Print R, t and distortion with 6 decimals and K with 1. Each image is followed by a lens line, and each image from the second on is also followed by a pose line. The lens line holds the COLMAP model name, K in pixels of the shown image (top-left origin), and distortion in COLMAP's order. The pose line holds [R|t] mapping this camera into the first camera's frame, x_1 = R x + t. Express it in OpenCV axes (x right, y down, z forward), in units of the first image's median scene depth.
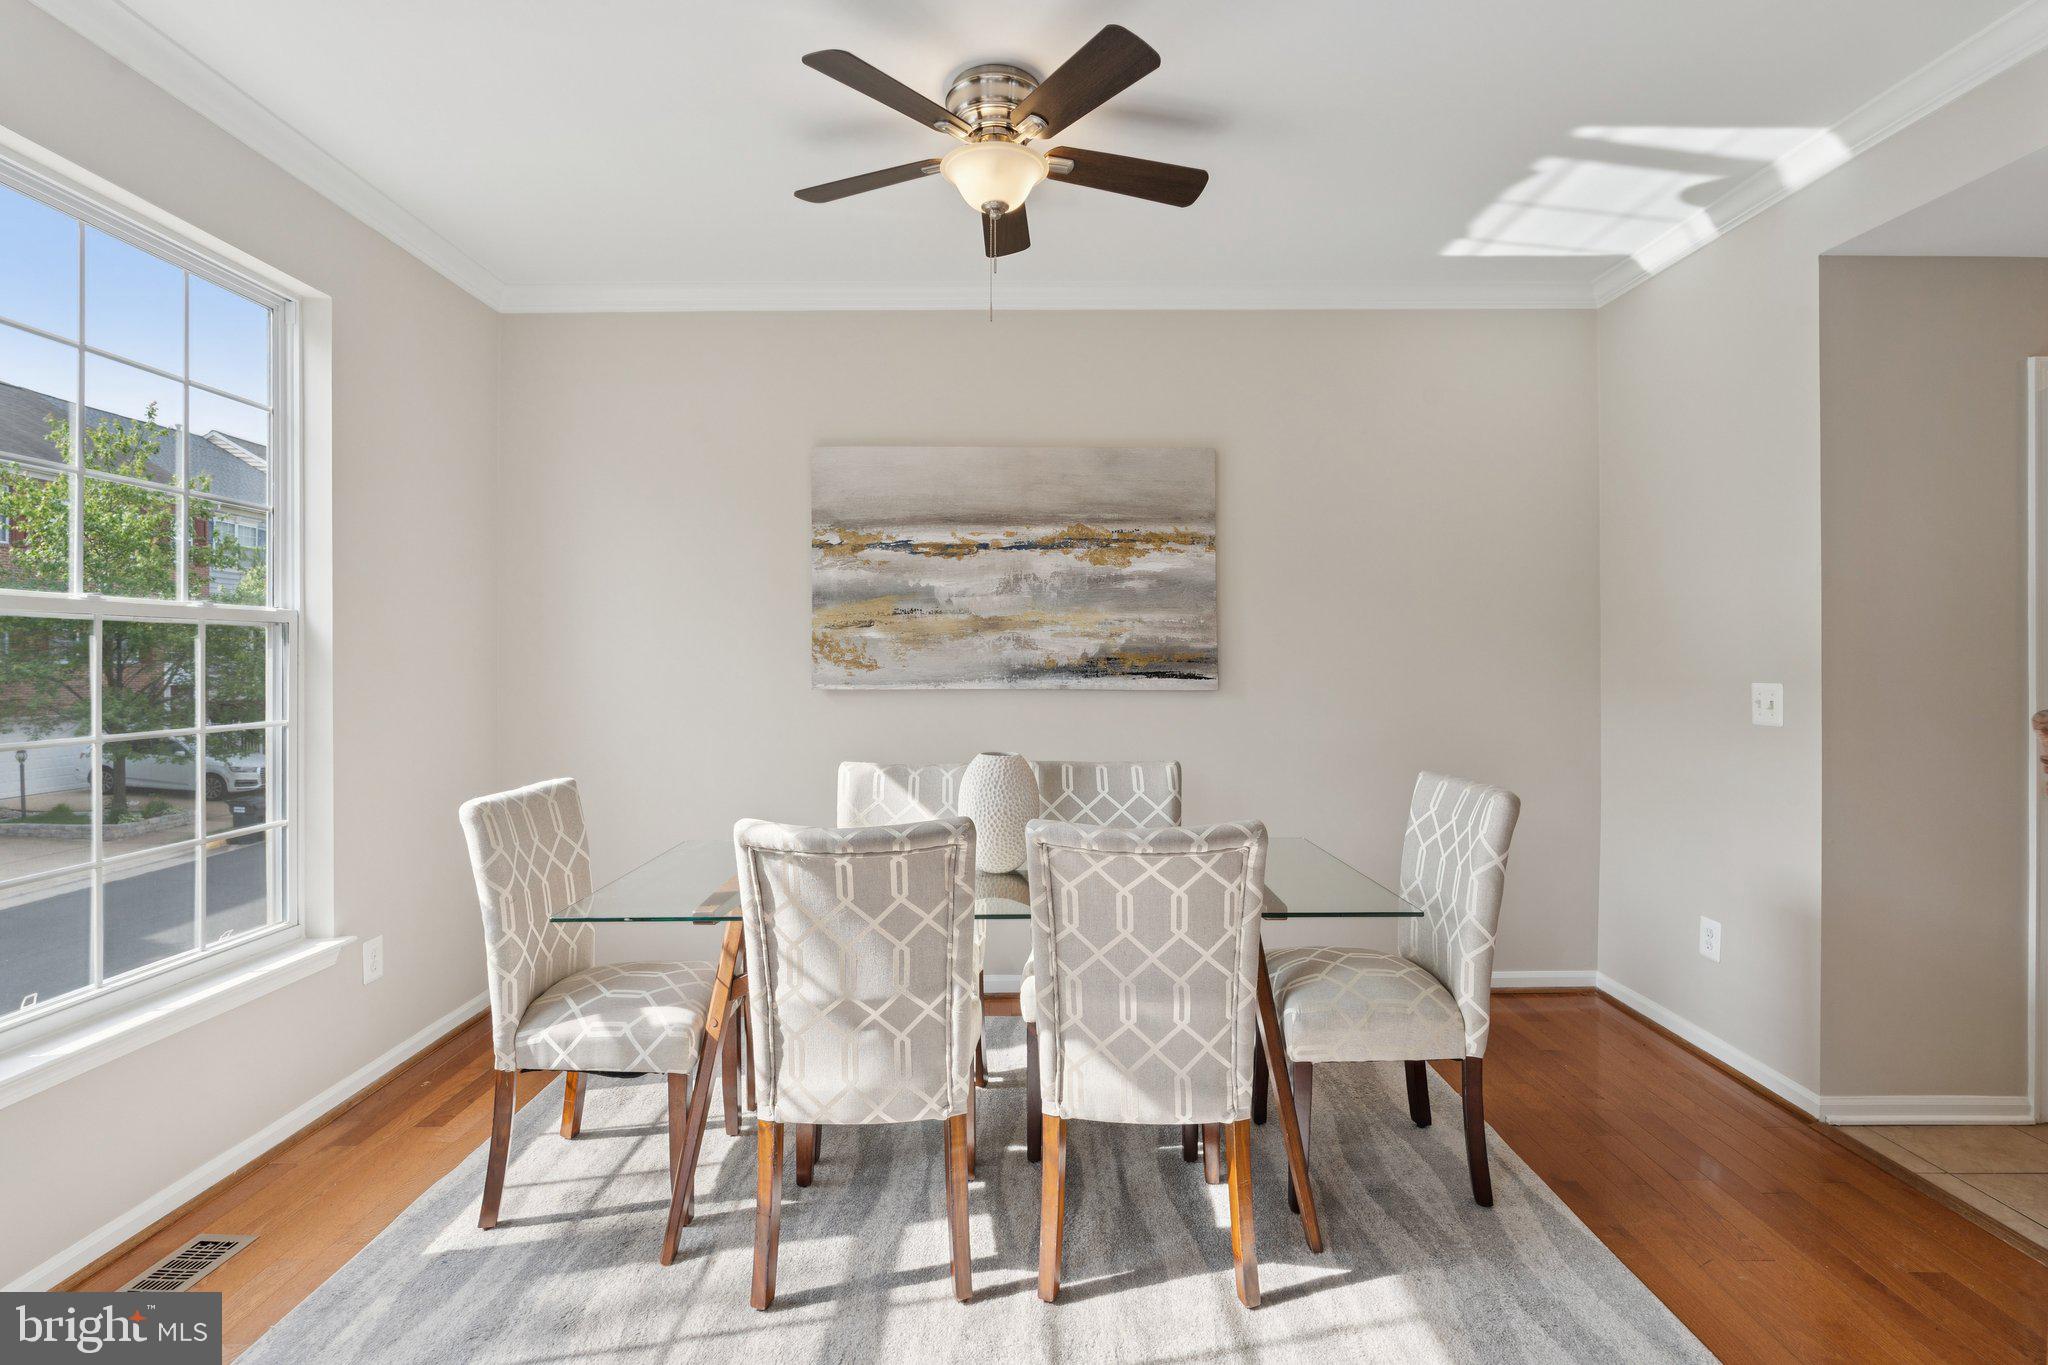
lens RADIAL K [[920.8, 0, 1029.7], [0, 920.8, 655.2], [0, 0, 1]] dist [-0.001338, 0.000862]
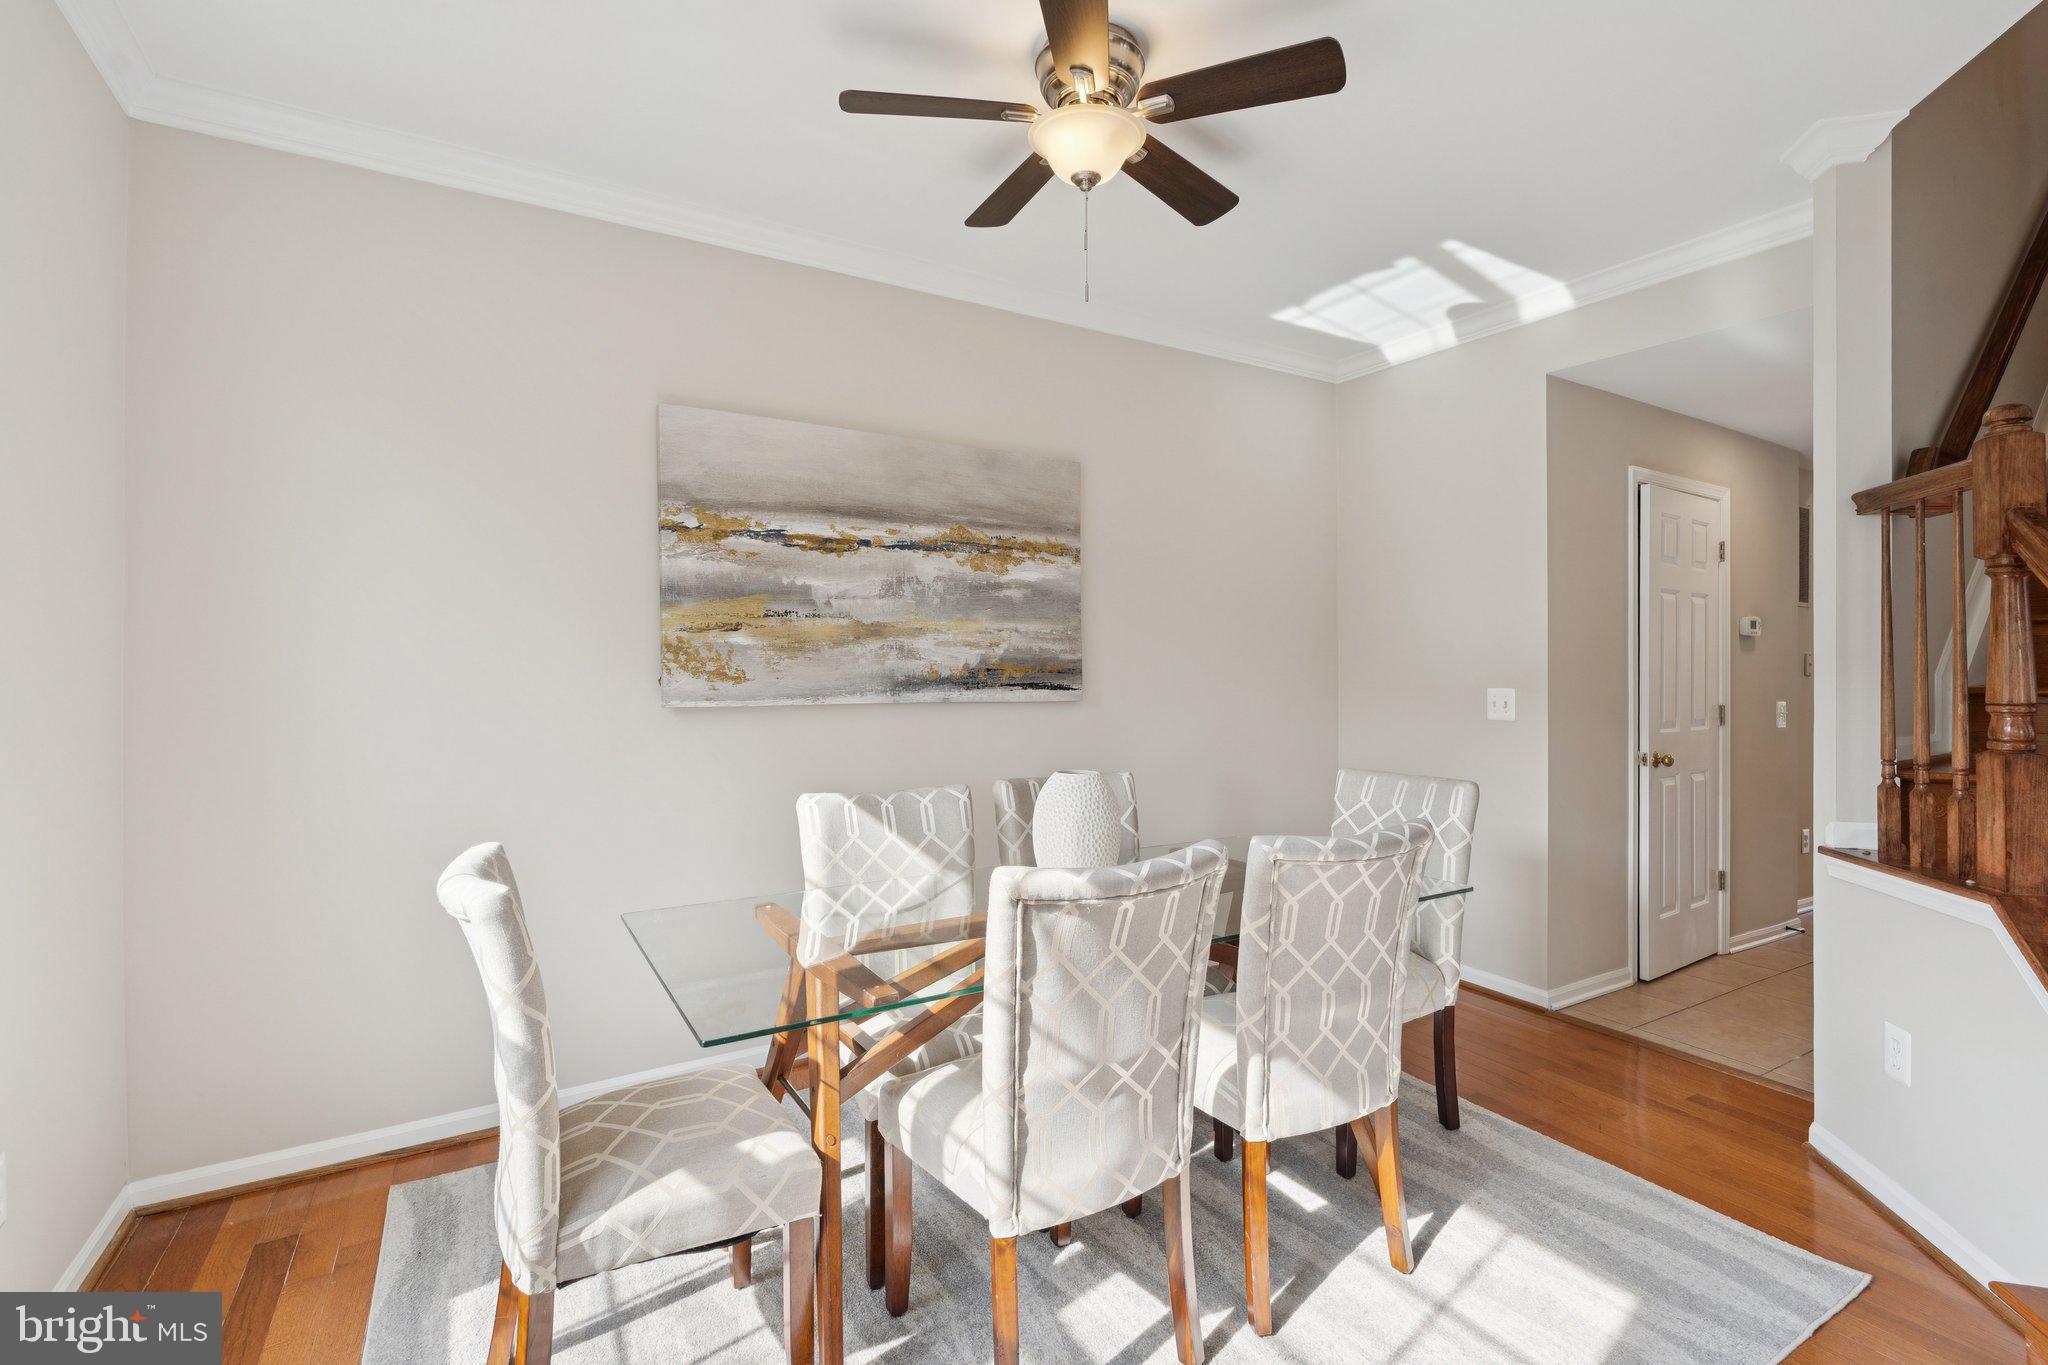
lens RADIAL K [[920.8, 0, 1022.8], [0, 920.8, 664.5], [0, 0, 1]] dist [-0.001338, 0.000862]
pose [[0.865358, 0.003853, 0.501140, -0.364840], [-0.002478, 0.999991, -0.003411, 0.001722], [-0.501149, 0.001710, 0.865360, 0.154468]]
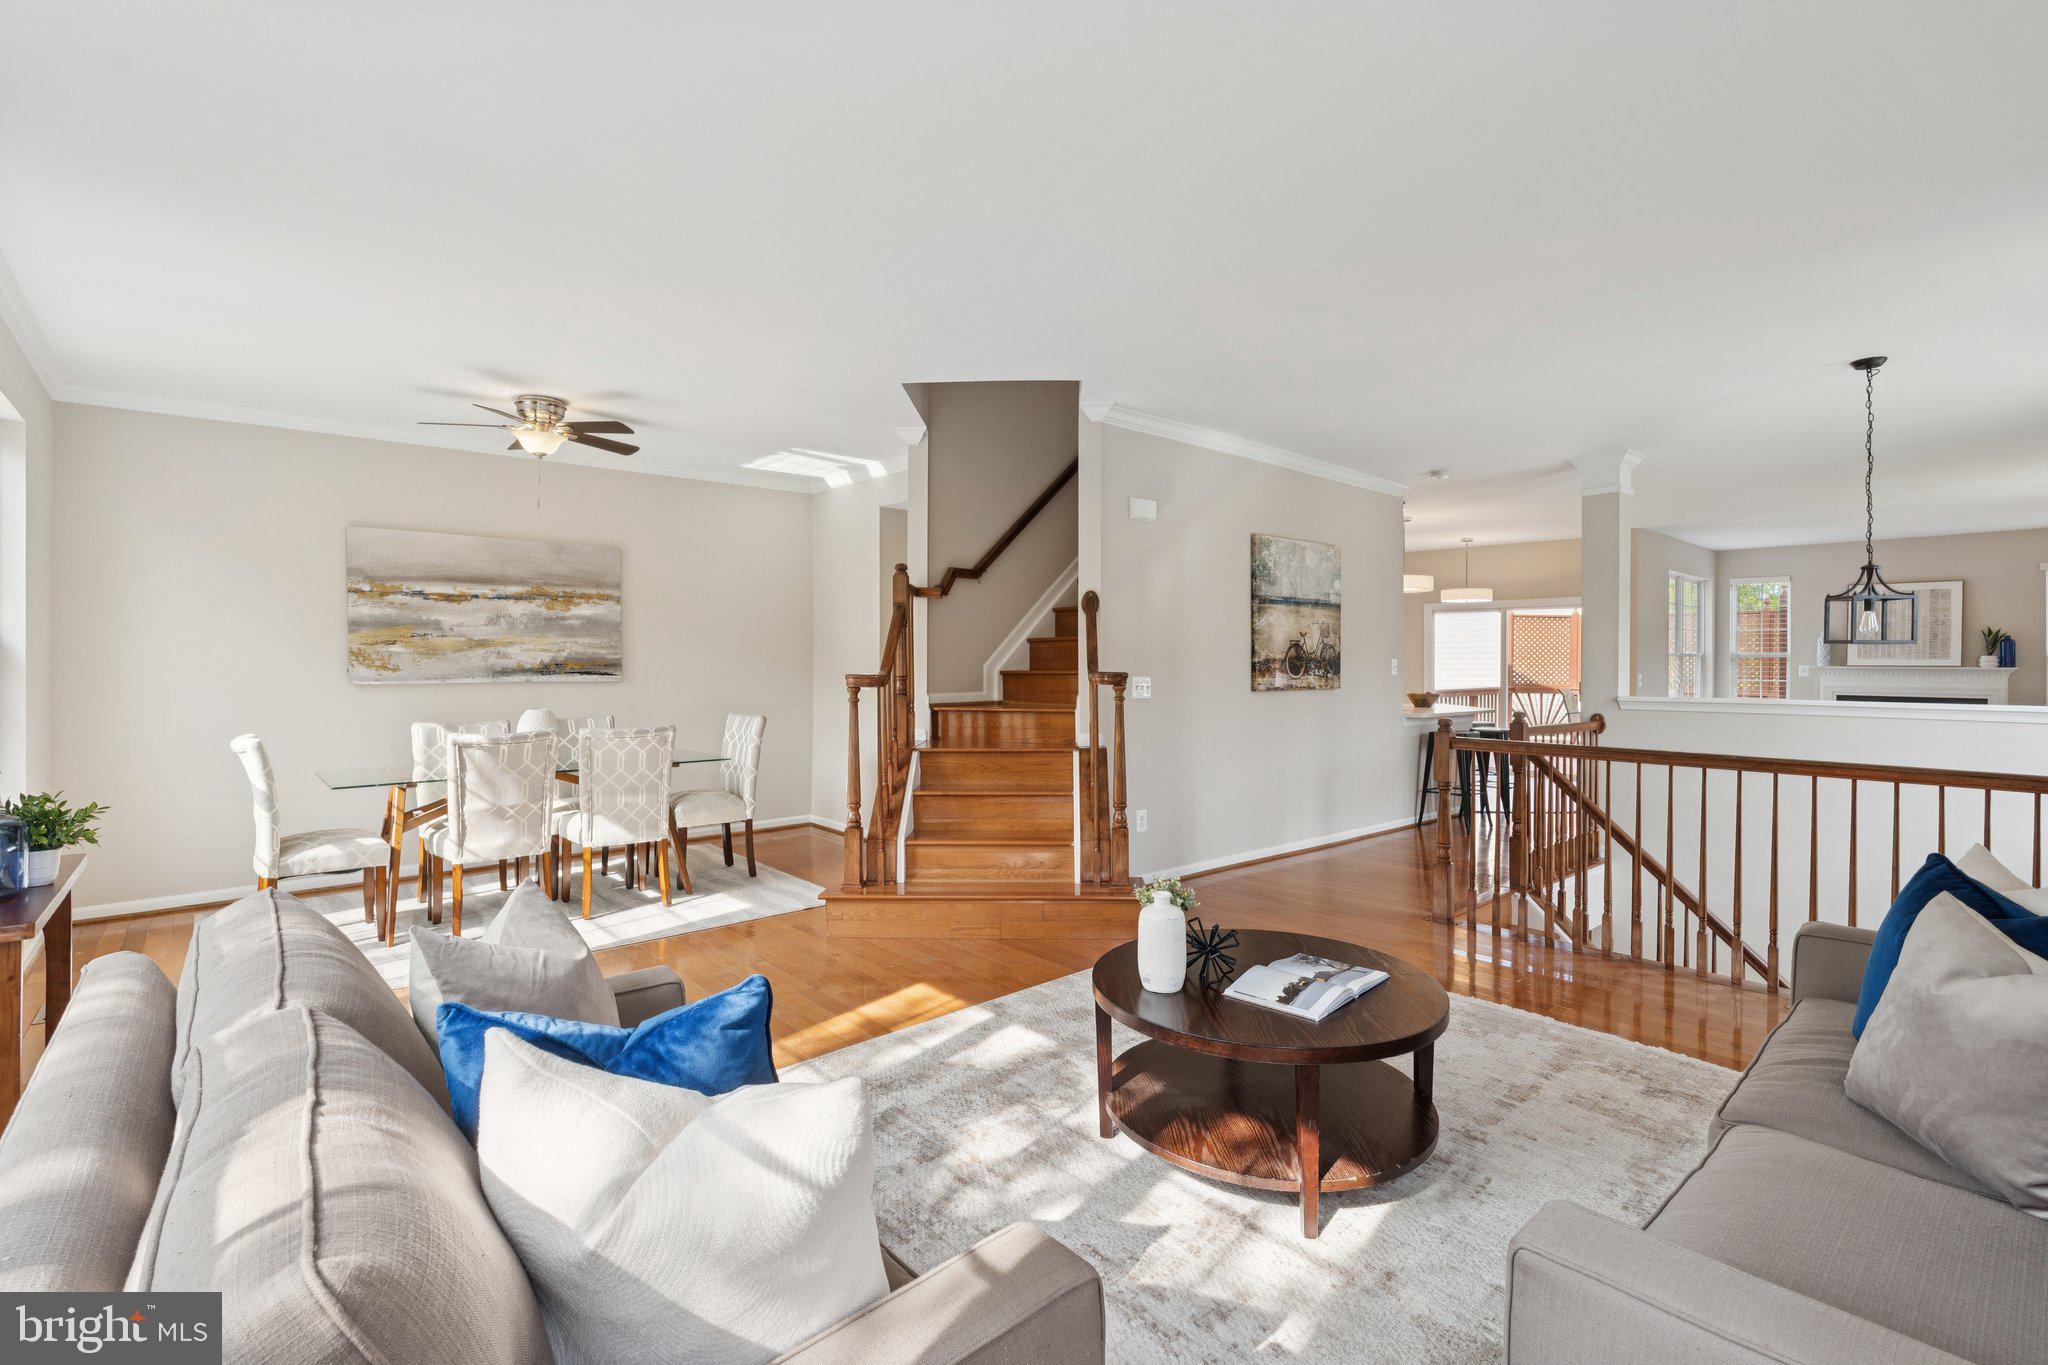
lens RADIAL K [[920.8, 0, 1017.2], [0, 920.8, 659.5], [0, 0, 1]] dist [-0.001338, 0.000862]
pose [[0.761007, 0.001771, 0.648741, -0.383845], [-0.002079, 0.999998, -0.000291, -0.006610], [-0.648740, -0.001127, 0.761009, -0.897020]]
